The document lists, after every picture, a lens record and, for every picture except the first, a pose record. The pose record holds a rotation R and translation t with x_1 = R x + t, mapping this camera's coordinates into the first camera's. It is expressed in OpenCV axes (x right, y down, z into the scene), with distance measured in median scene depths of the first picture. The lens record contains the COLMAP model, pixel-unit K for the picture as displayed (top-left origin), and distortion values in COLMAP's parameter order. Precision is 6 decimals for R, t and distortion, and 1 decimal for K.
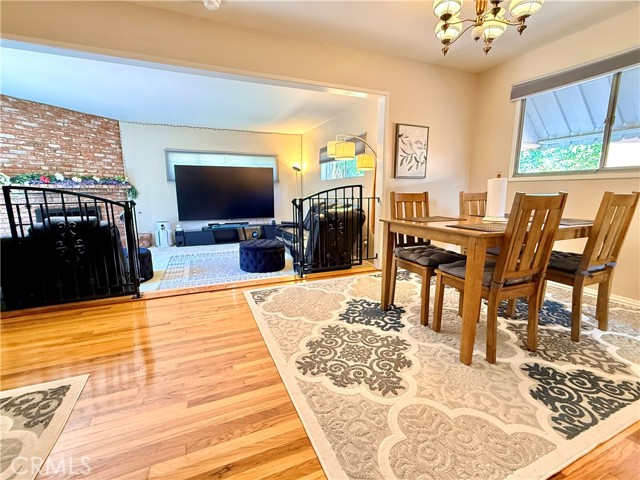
lens RADIAL K [[289.2, 0, 320.5], [0, 289.2, 242.6], [0, 0, 1]] dist [-0.008994, -0.001116]
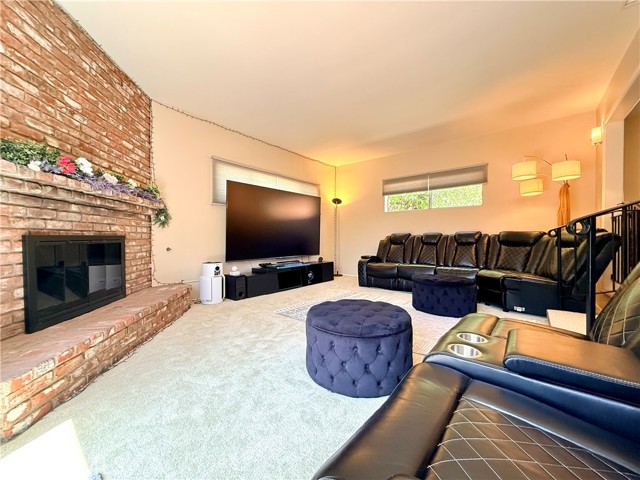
lens RADIAL K [[260.1, 0, 317.3], [0, 260.1, 240.9], [0, 0, 1]] dist [-0.000785, 0.000194]
pose [[0.884171, -0.005378, 0.467133, -0.720773], [0.083954, 0.985484, -0.147559, -0.017613], [-0.459558, 0.169685, 0.871787, 0.449293]]
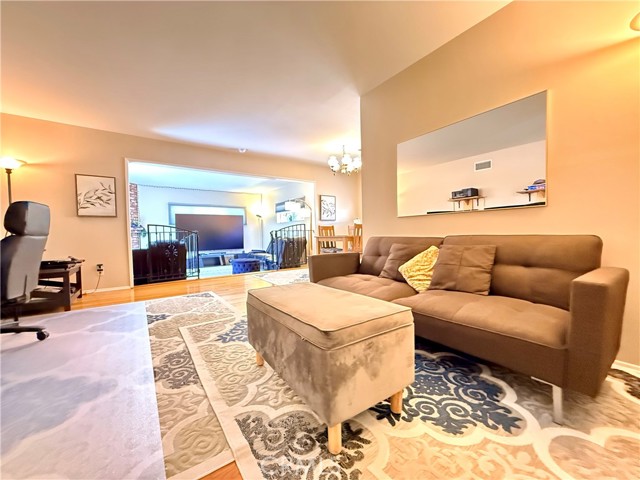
lens RADIAL K [[260.1, 0, 320.4], [0, 260.1, 239.8], [0, 0, 1]] dist [-0.000785, 0.000194]
pose [[0.975132, -0.025140, 0.220193, -0.098291], [0.058955, 0.987172, -0.148379, 0.118434], [-0.213638, 0.157671, 0.964105, -0.481917]]
